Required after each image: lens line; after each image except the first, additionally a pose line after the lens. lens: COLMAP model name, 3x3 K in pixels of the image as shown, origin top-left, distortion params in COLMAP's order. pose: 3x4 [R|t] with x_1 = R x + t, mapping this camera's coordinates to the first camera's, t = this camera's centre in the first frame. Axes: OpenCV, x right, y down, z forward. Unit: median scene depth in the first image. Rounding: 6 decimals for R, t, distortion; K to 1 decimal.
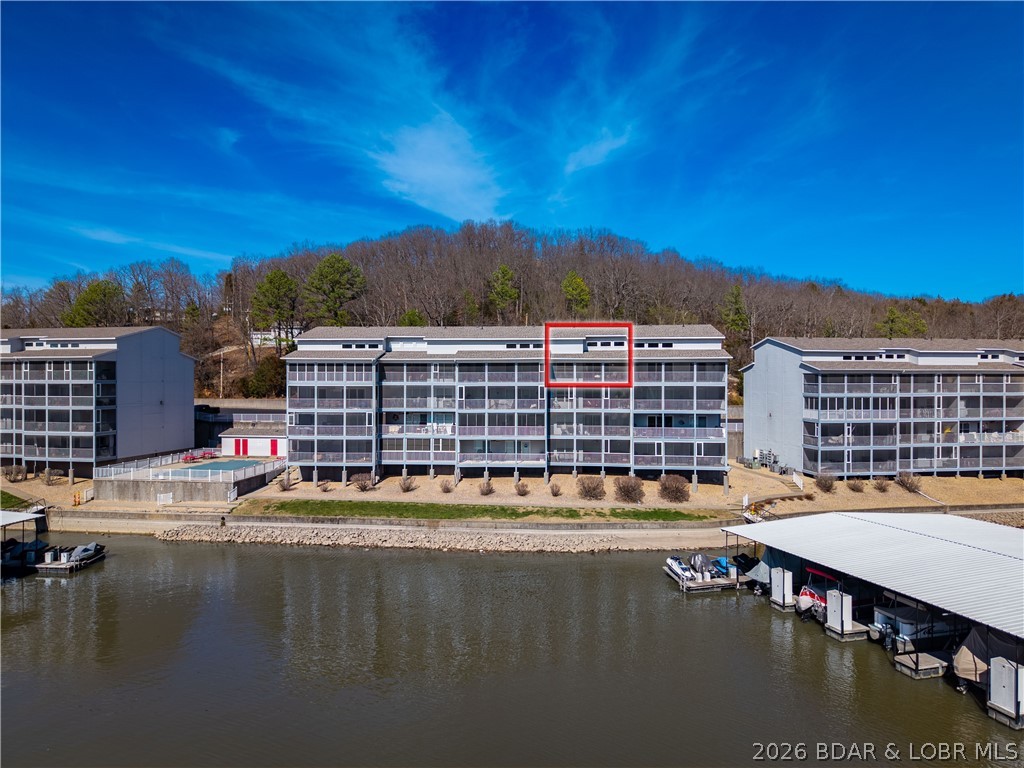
lens RADIAL K [[698.6, 0, 515.9], [0, 698.6, 380.8], [0, 0, 1]] dist [-0.027481, 0.011483]
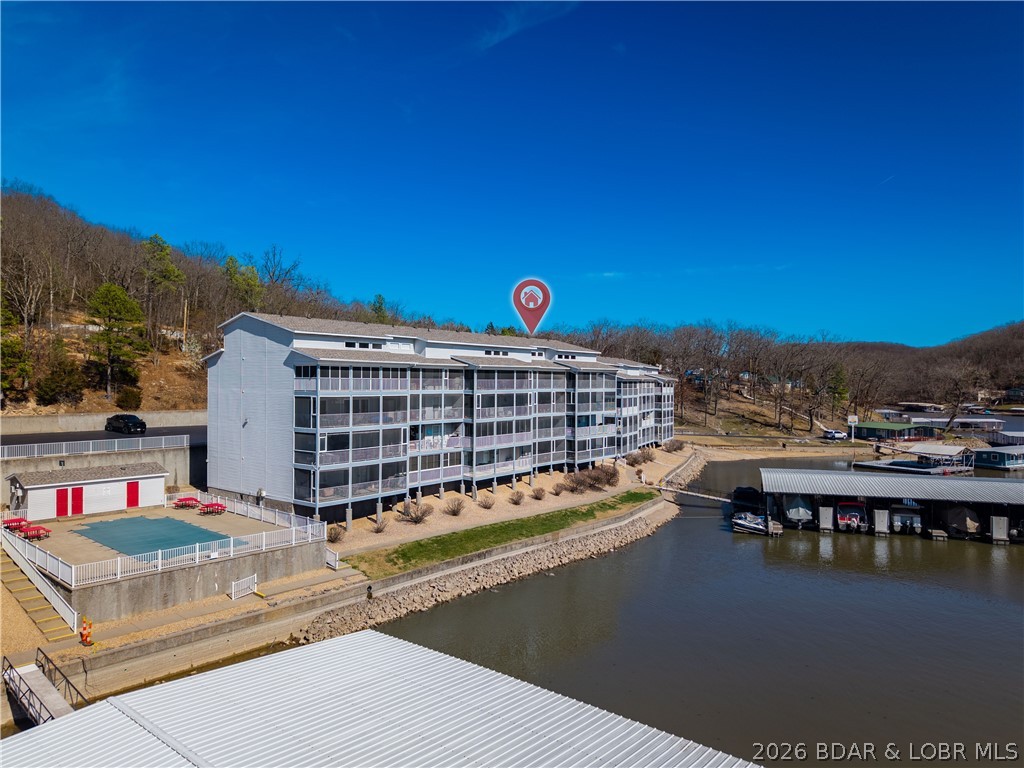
lens RADIAL K [[698.6, 0, 517.0], [0, 698.6, 379.2], [0, 0, 1]] dist [-0.027481, 0.011483]
pose [[0.547403, 0.004654, 0.836856, -0.812396], [-0.001824, 0.999989, -0.004368, -0.008248], [-0.836867, 0.000865, 0.547405, 0.430902]]
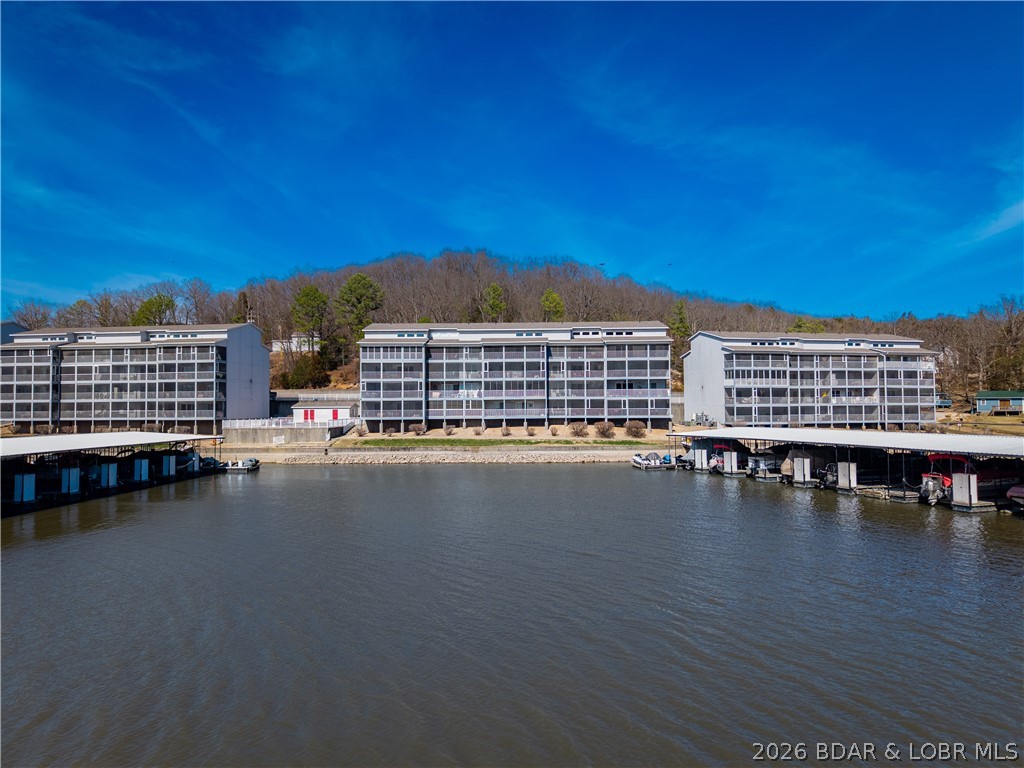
lens RADIAL K [[698.6, 0, 513.0], [0, 698.6, 390.7], [0, 0, 1]] dist [-0.027481, 0.011483]
pose [[0.998136, -0.004802, 0.060836, -0.107716], [0.006391, 0.999643, -0.025958, 0.100945], [-0.060690, 0.026299, 0.997810, -0.407716]]
